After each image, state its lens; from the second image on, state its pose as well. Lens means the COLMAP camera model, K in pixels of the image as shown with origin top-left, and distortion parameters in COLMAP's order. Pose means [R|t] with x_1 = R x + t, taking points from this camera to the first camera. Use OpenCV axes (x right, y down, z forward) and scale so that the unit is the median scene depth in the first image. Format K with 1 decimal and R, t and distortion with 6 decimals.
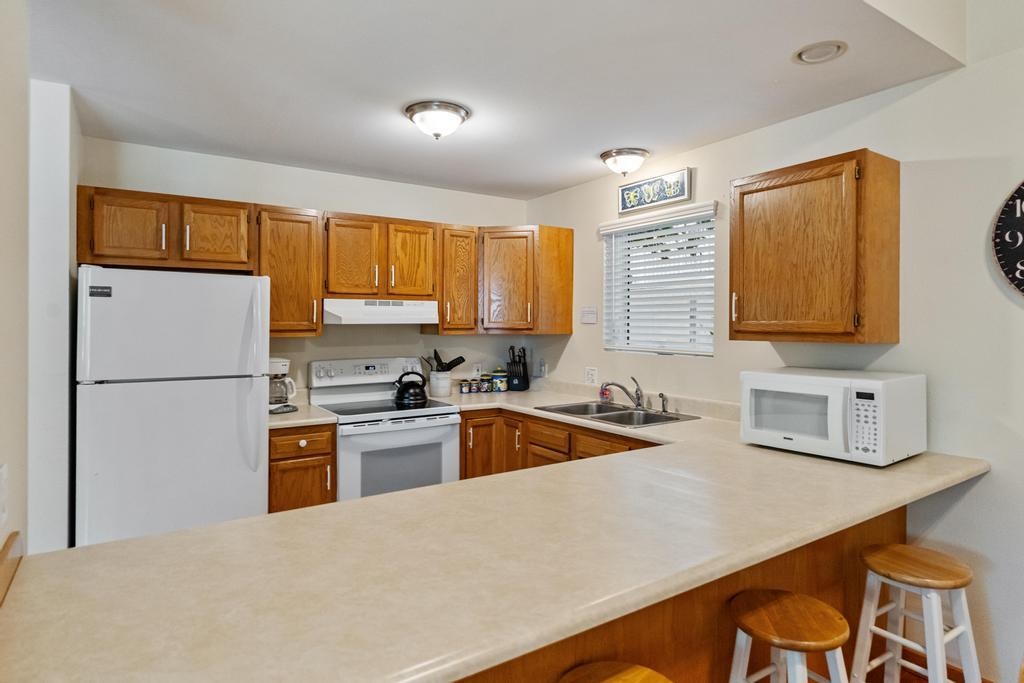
lens RADIAL K [[576.5, 0, 511.7], [0, 576.5, 319.9], [0, 0, 1]] dist [-0.001650, -0.000708]
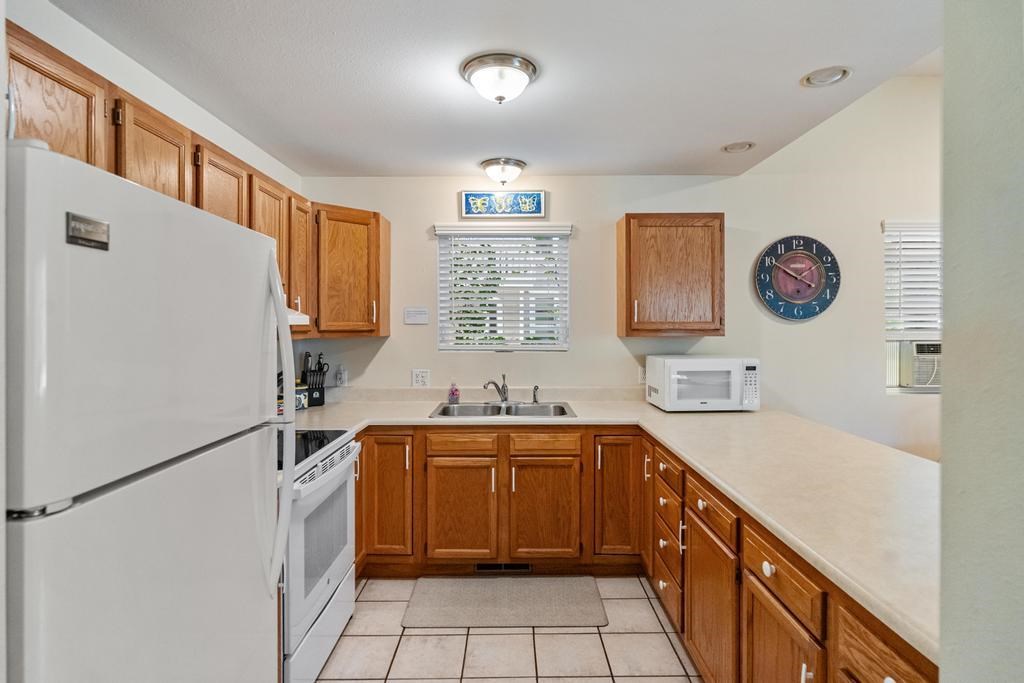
lens RADIAL K [[531.4, 0, 513.6], [0, 531.4, 324.5], [0, 0, 1]] dist [0.003007, 0.000080]
pose [[0.553637, -0.002721, 0.832754, -0.627009], [-0.003069, 0.999981, 0.005308, 0.001762], [-0.832753, -0.005495, 0.553618, 0.456569]]
